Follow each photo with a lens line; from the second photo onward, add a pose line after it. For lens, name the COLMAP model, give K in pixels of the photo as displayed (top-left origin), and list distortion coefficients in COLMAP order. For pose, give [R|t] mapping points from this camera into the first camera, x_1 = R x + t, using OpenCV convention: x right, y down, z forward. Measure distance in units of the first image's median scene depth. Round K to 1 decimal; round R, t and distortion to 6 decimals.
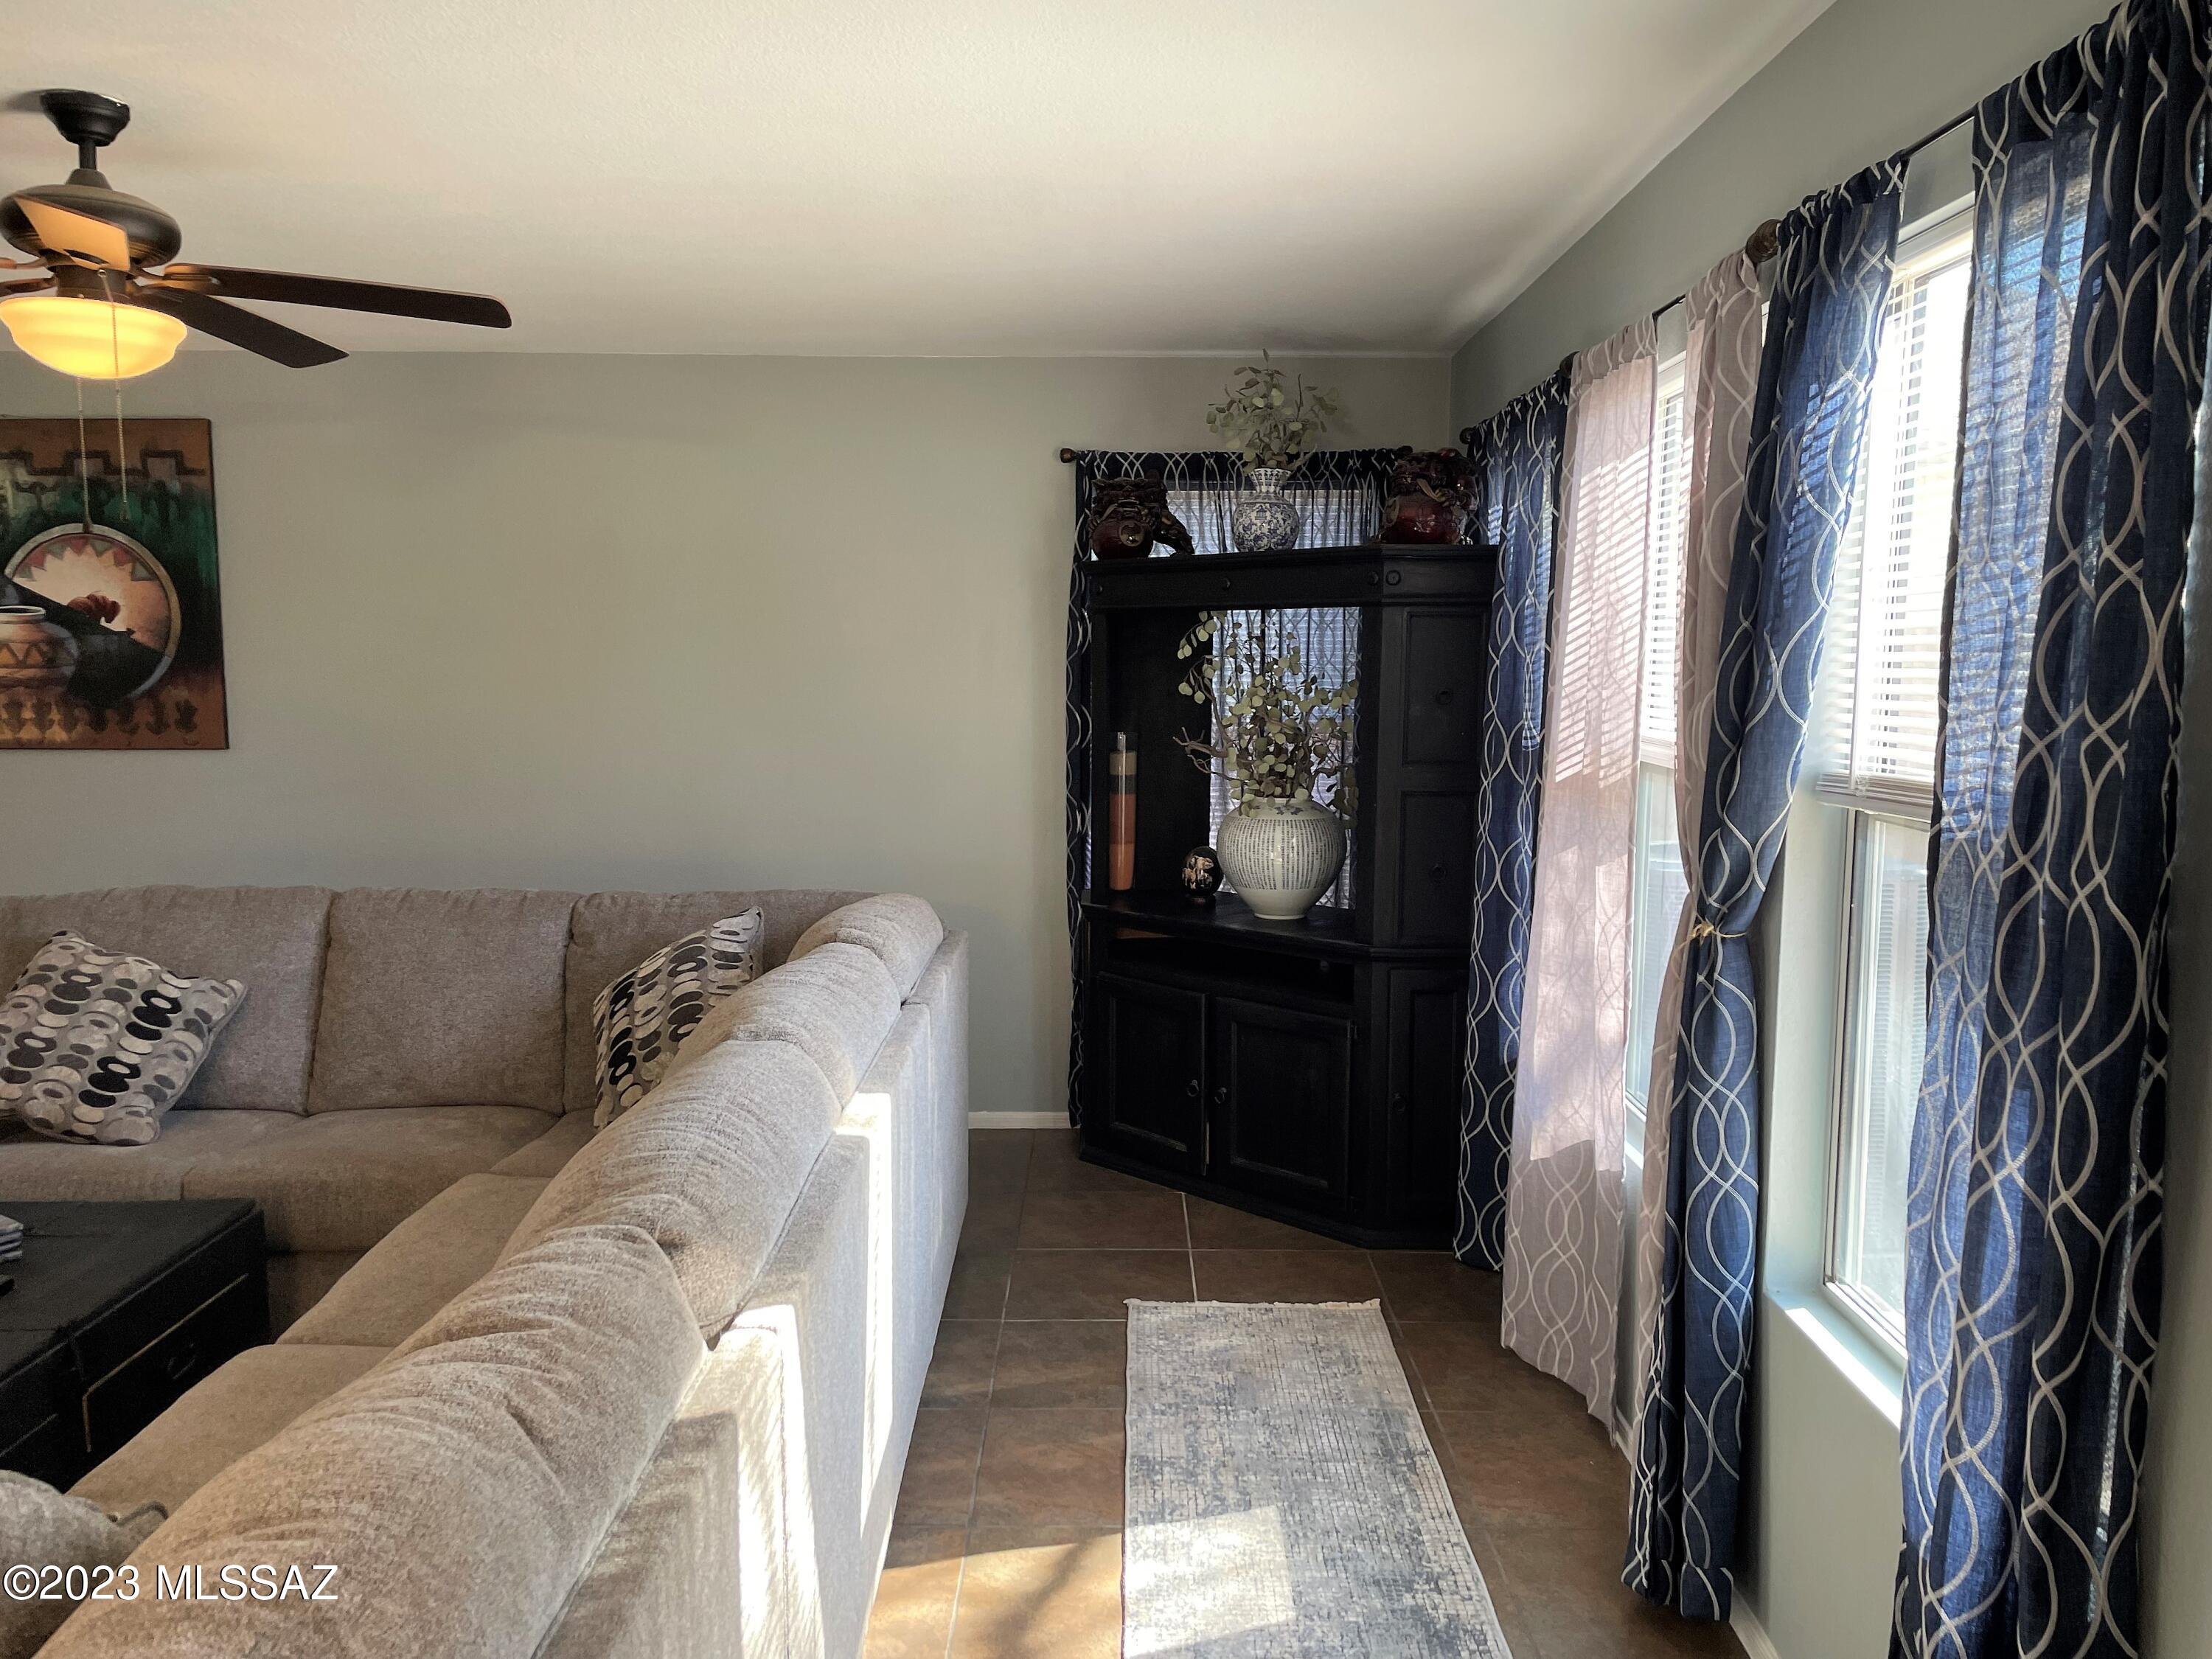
lens RADIAL K [[1661.1, 0, 1113.2], [0, 1661.1, 839.0], [0, 0, 1]] dist [0.087248, -0.109805]
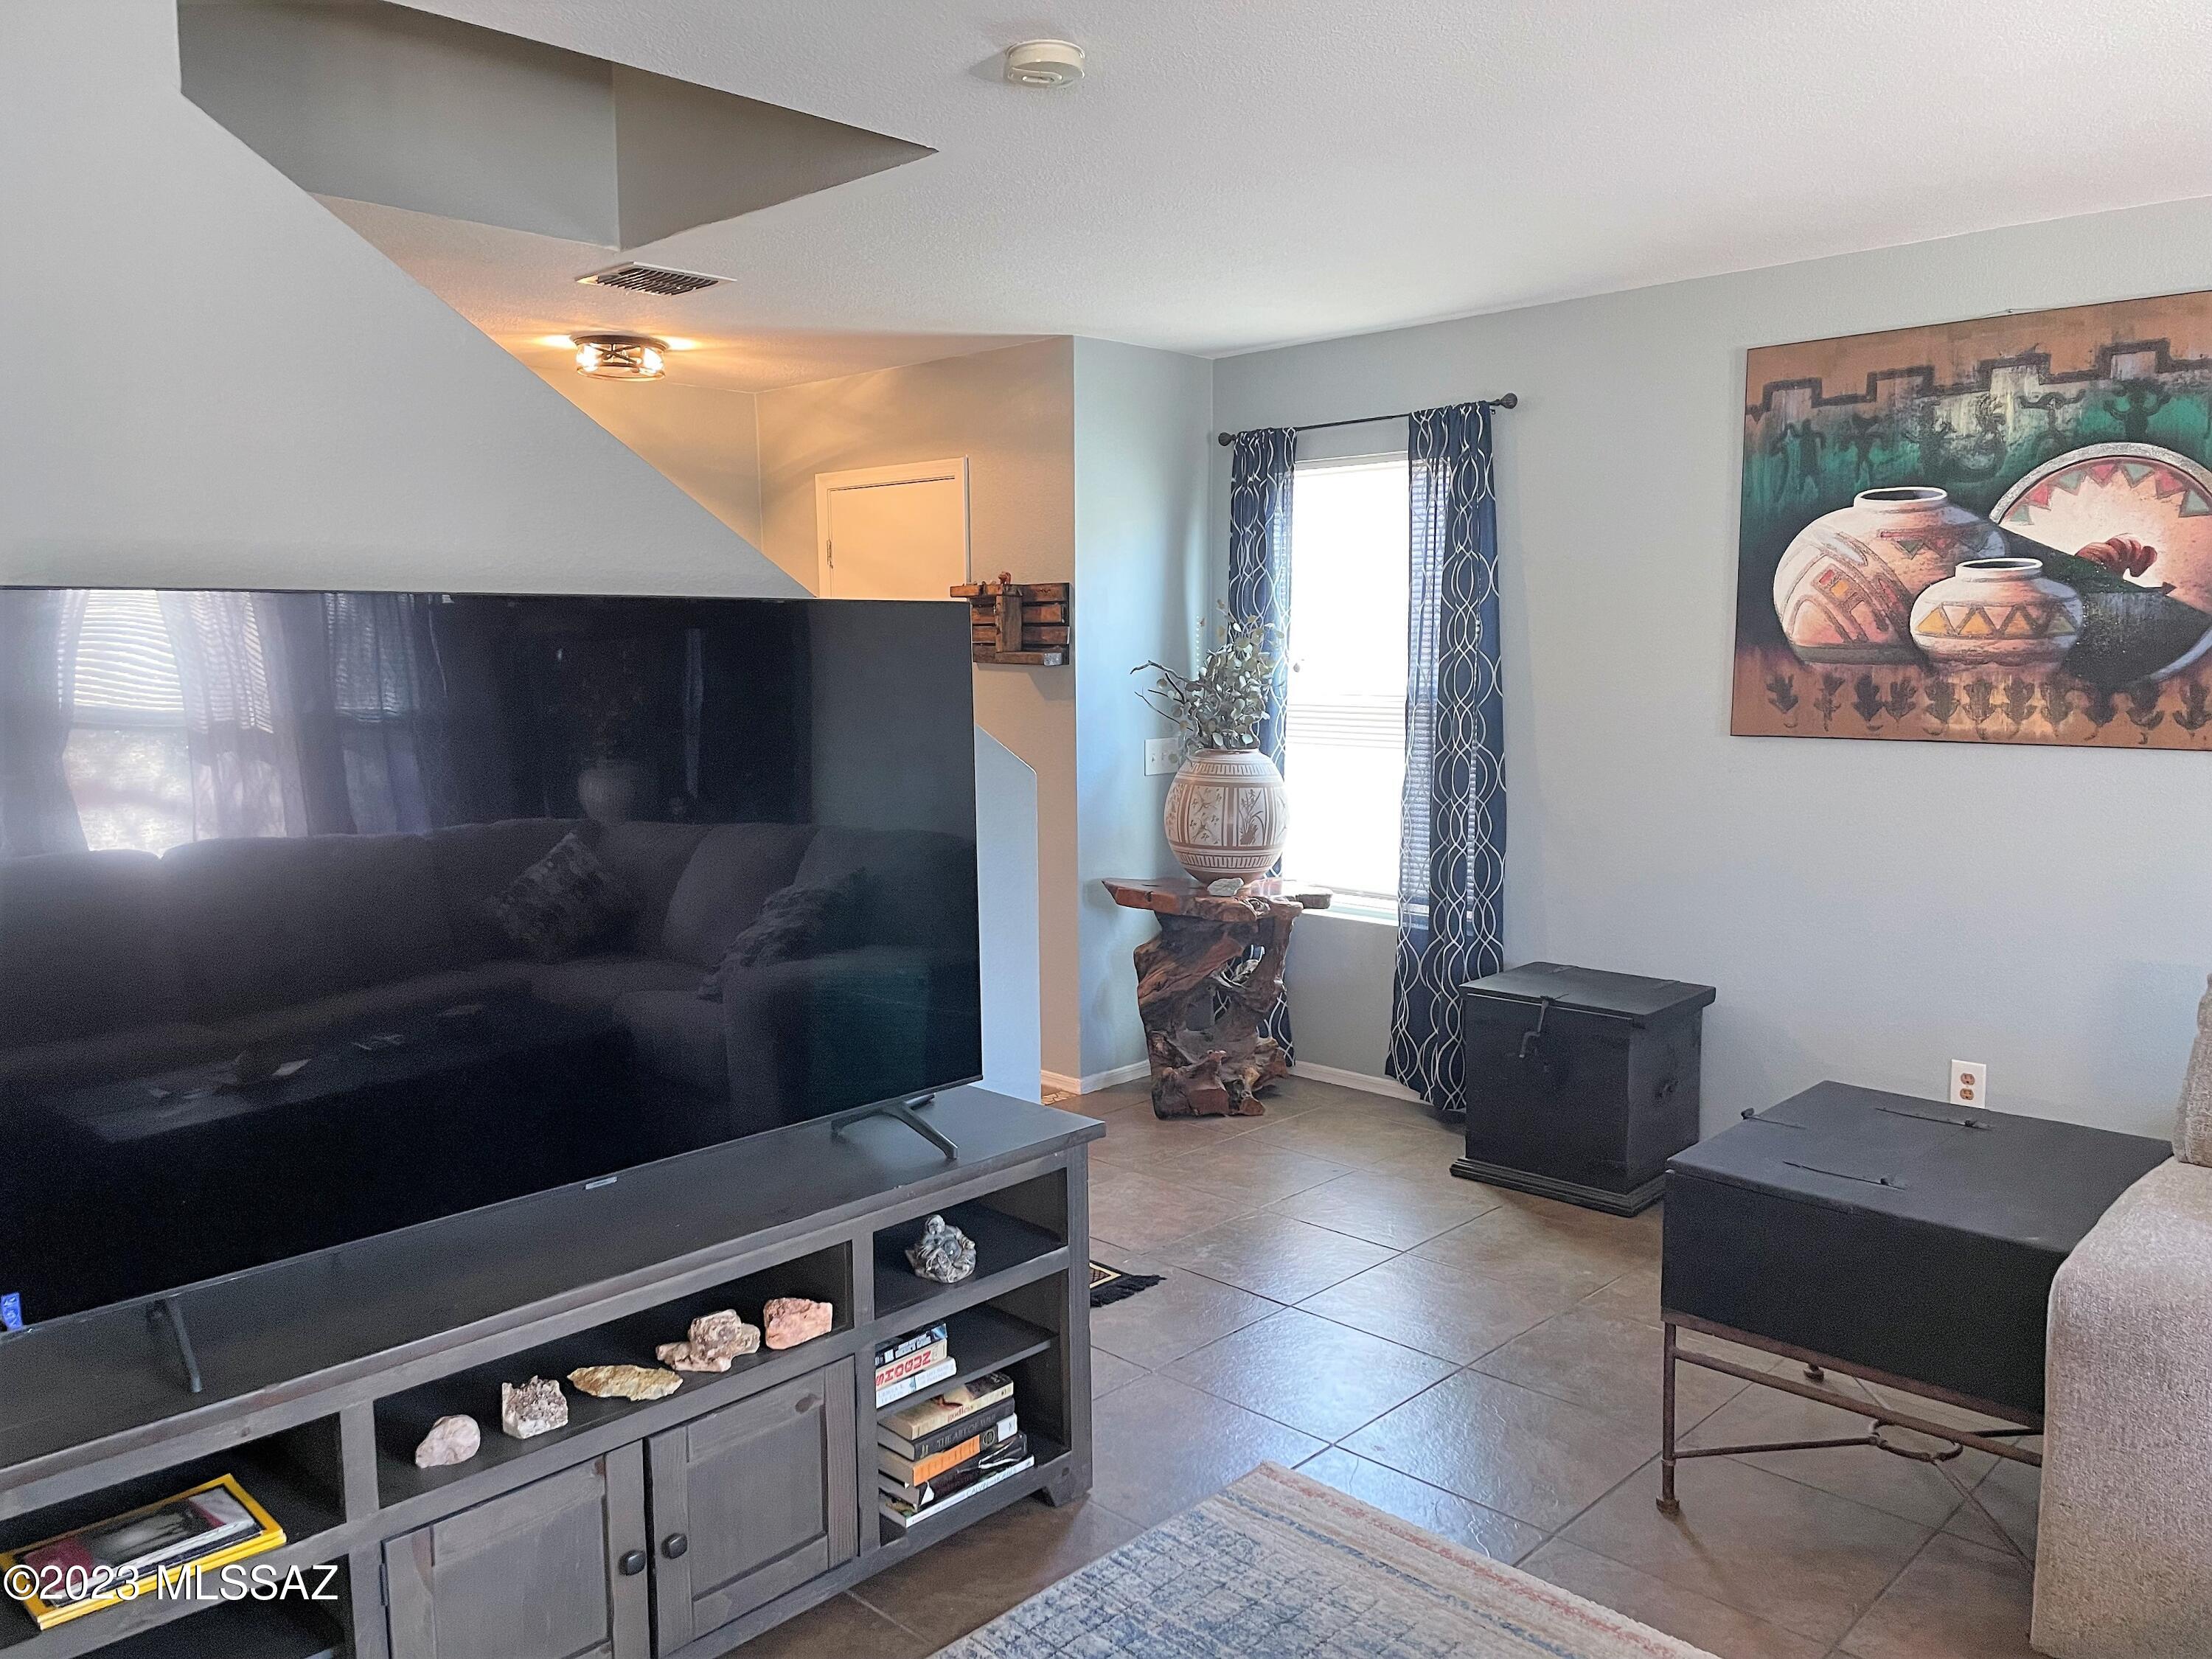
lens RADIAL K [[1661.1, 0, 1113.7], [0, 1661.1, 830.9], [0, 0, 1]] dist [0.087248, -0.109805]
pose [[0.725861, 0.070630, -0.684206, -0.555561], [-0.066055, 0.997274, 0.032871, -0.016536], [0.684663, 0.021335, 0.728548, 0.220369]]
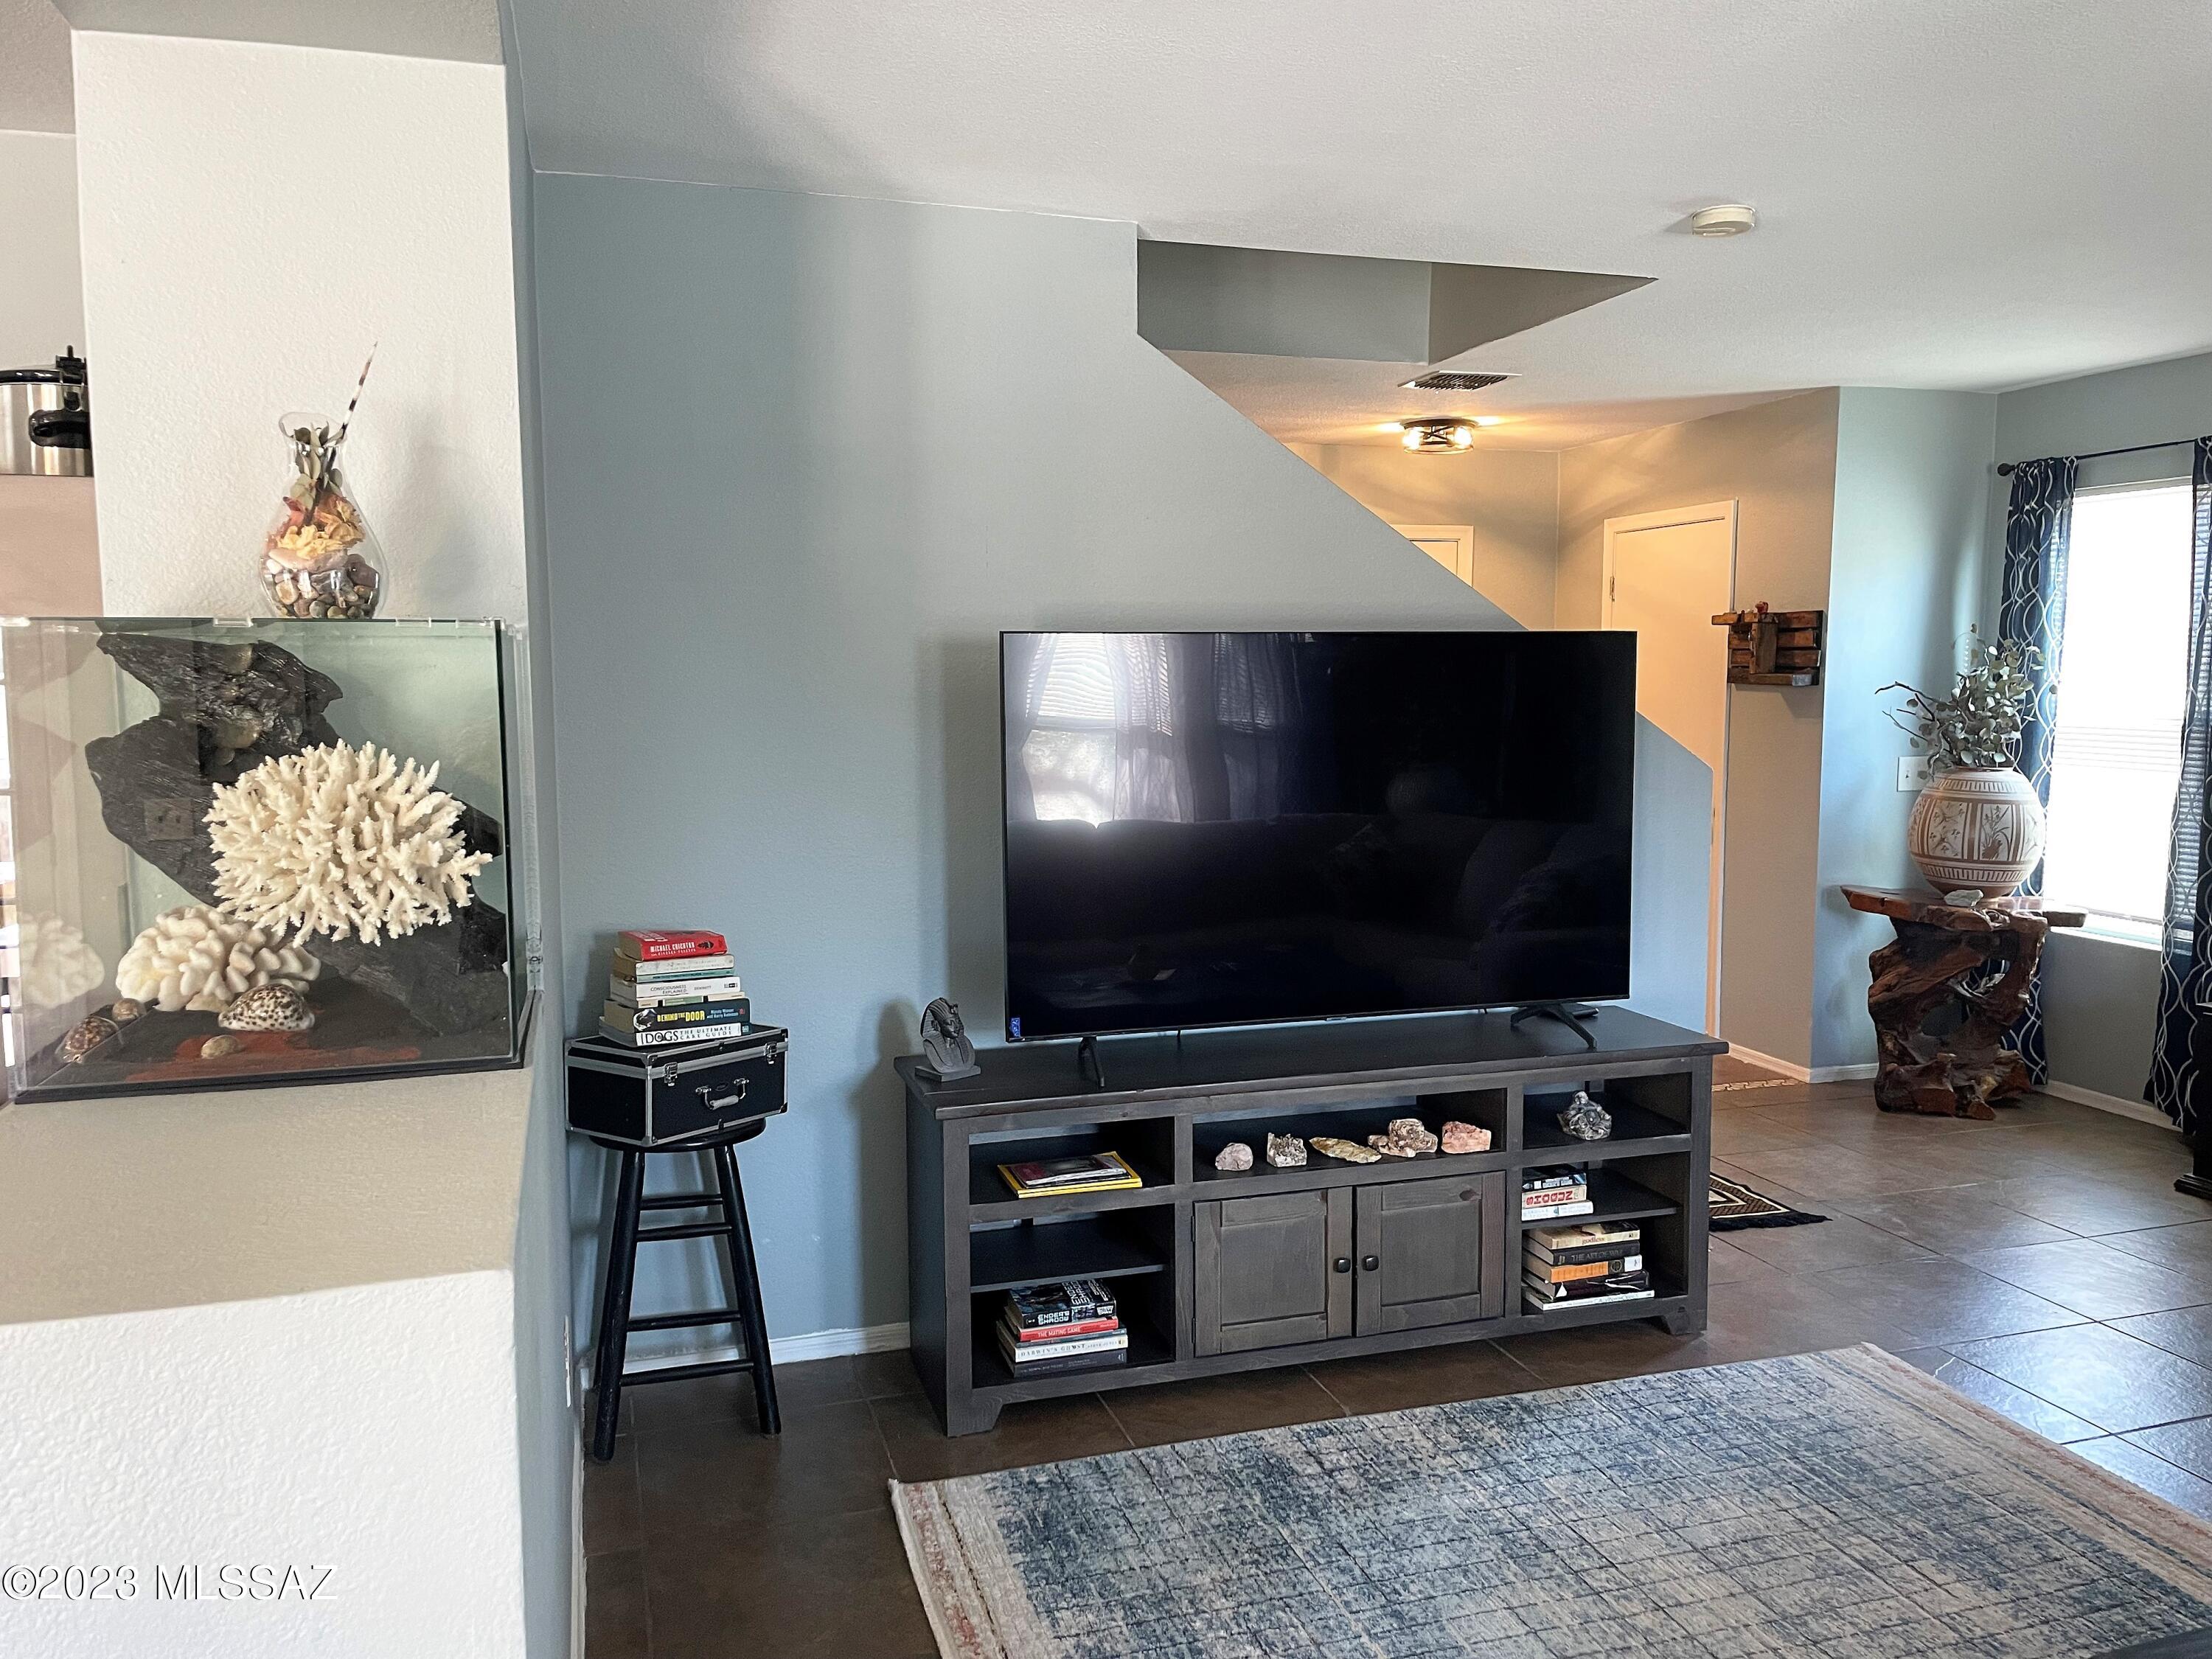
lens RADIAL K [[1661.1, 0, 1112.3], [0, 1661.1, 843.5], [0, 0, 1]] dist [0.087248, -0.109805]
pose [[0.304326, 0.093839, -0.947935, -0.272114], [-0.100746, 0.992725, 0.065929, -0.000360], [0.947225, 0.075437, 0.311566, 0.128039]]
